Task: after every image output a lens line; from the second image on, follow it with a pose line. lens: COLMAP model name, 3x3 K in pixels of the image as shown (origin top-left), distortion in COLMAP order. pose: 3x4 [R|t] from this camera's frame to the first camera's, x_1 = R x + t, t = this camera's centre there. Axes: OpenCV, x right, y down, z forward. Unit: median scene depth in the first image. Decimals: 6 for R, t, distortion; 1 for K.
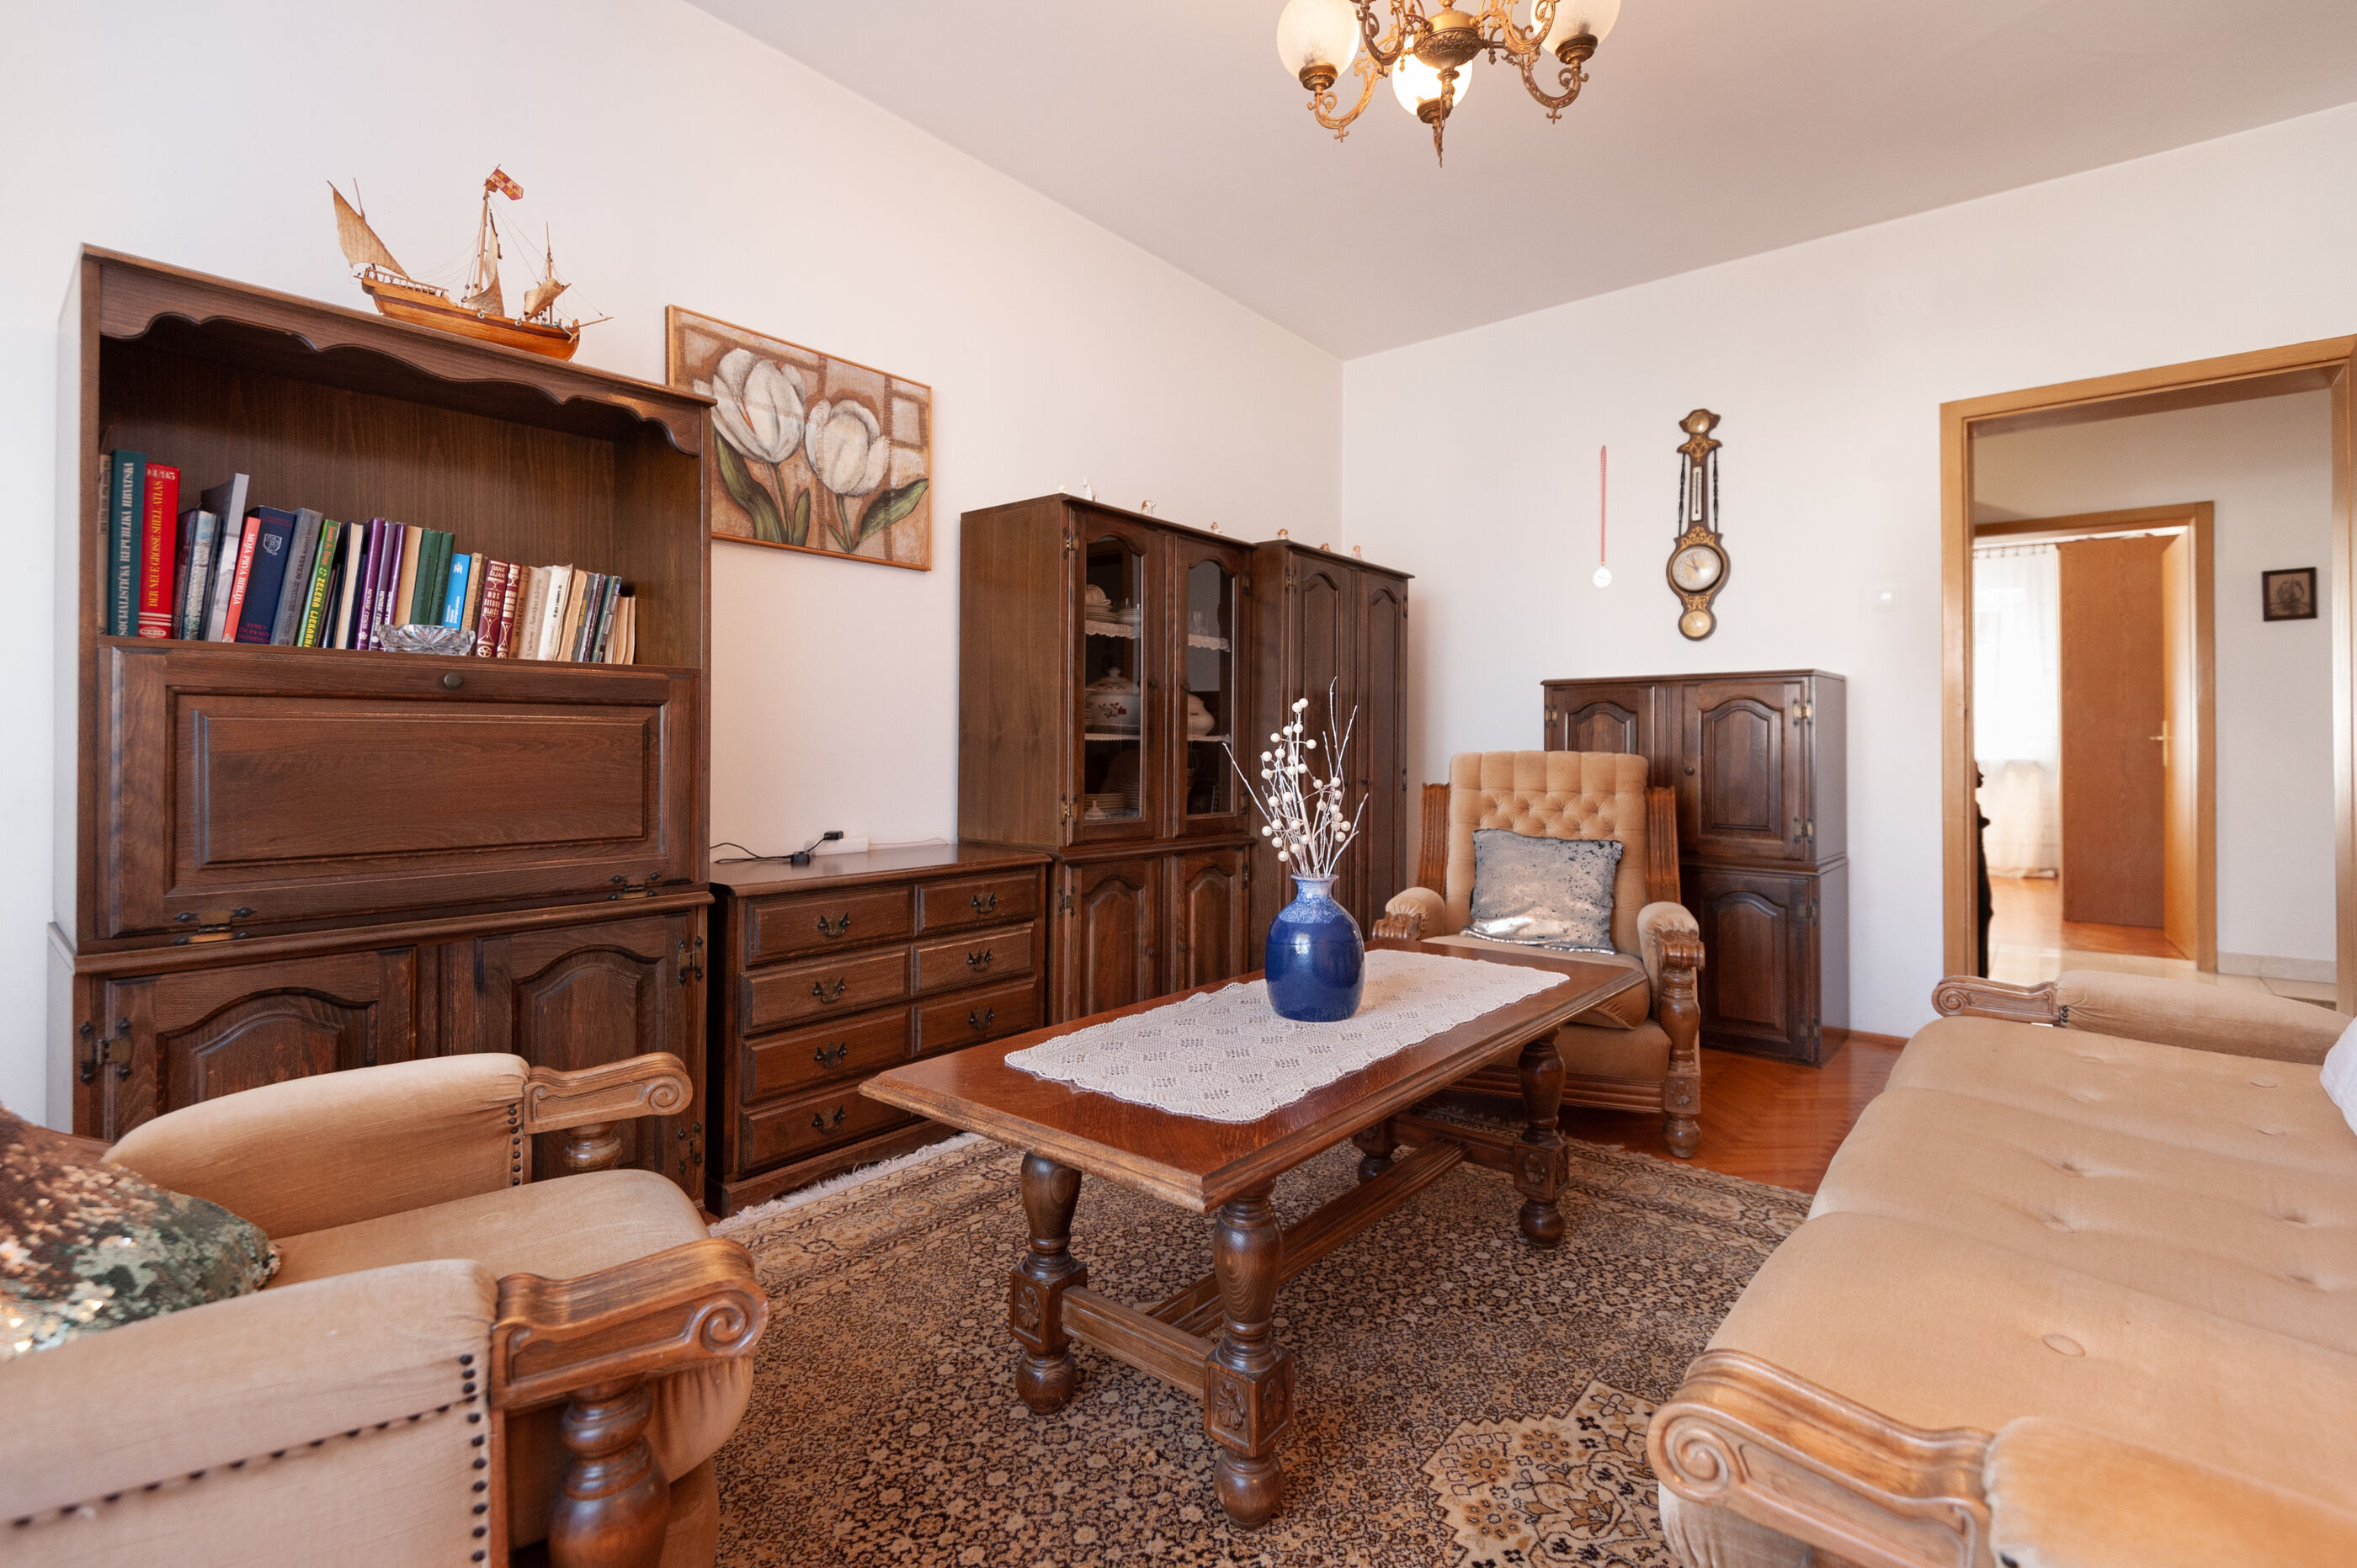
lens RADIAL K [[1020.3, 0, 1179.9], [0, 1020.3, 736.3], [0, 0, 1]] dist [0.025391, -0.018602]
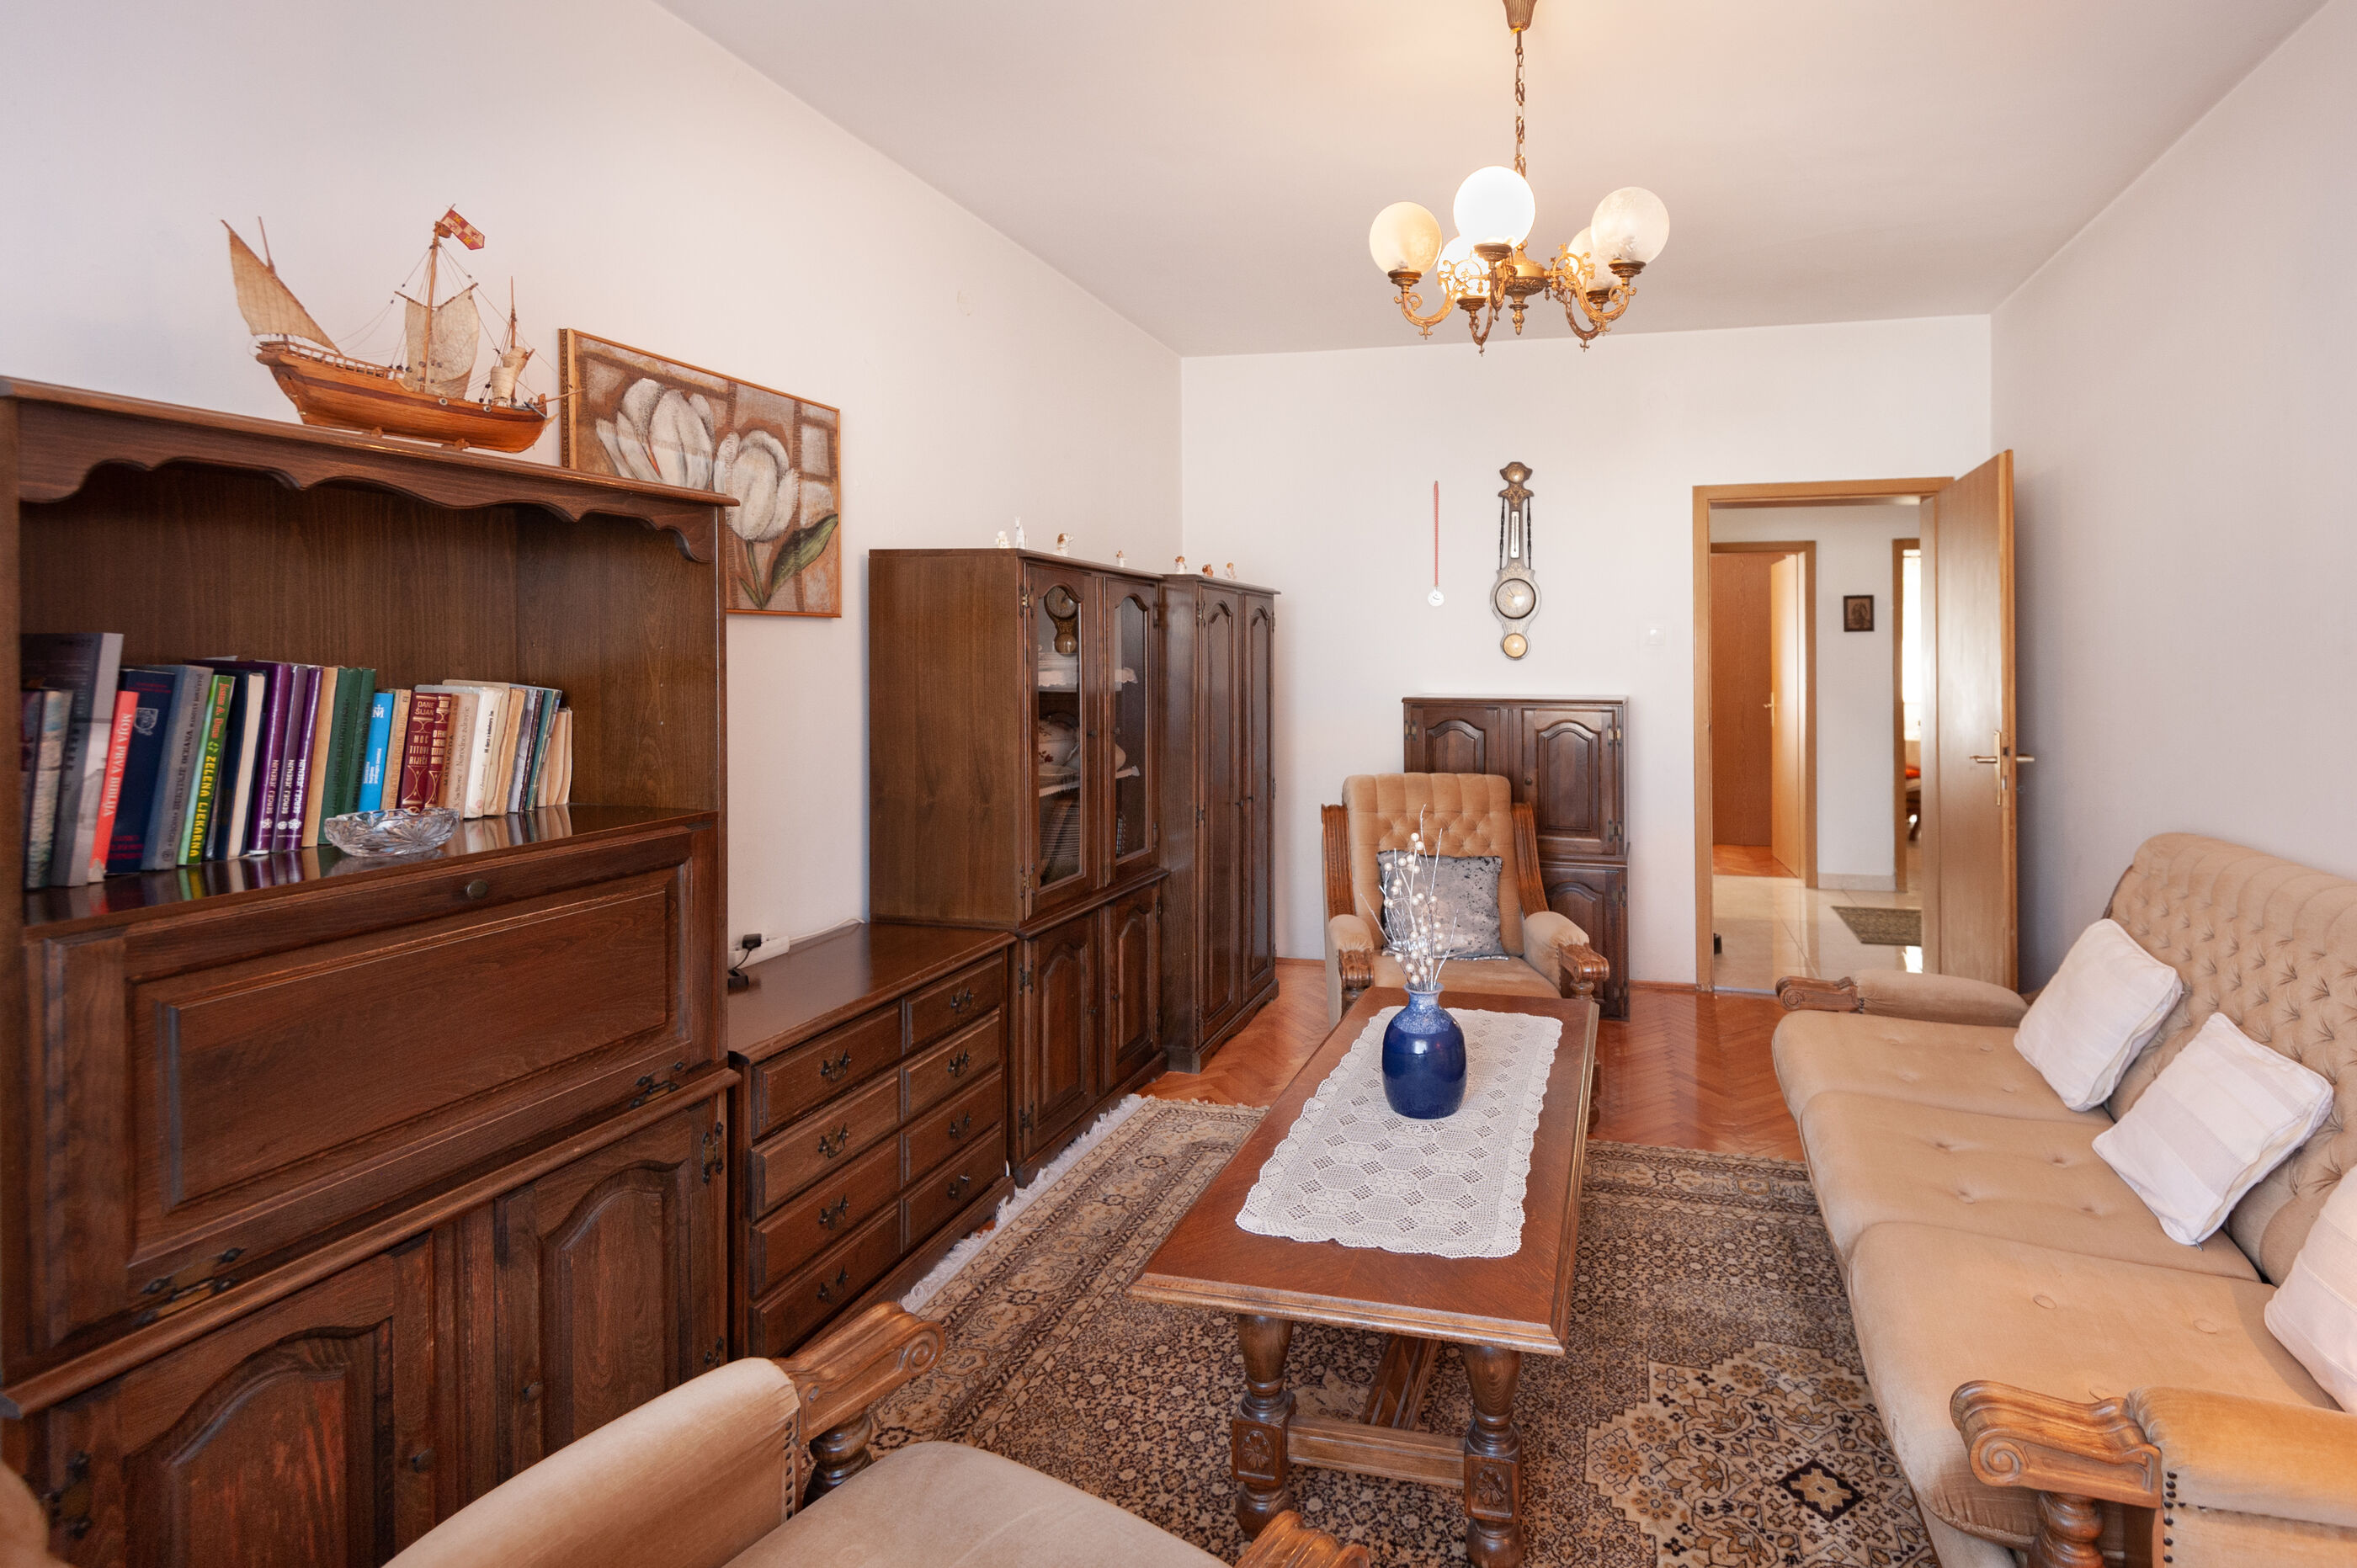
lens RADIAL K [[1079.9, 0, 1330.4], [0, 1079.9, 654.9], [0, 0, 1]] dist [0.016944, -0.009015]
pose [[0.903602, -0.009139, 0.428275, -0.322662], [0.006236, 0.999947, 0.008180, -0.165616], [-0.428327, -0.004721, 0.903611, -0.034575]]
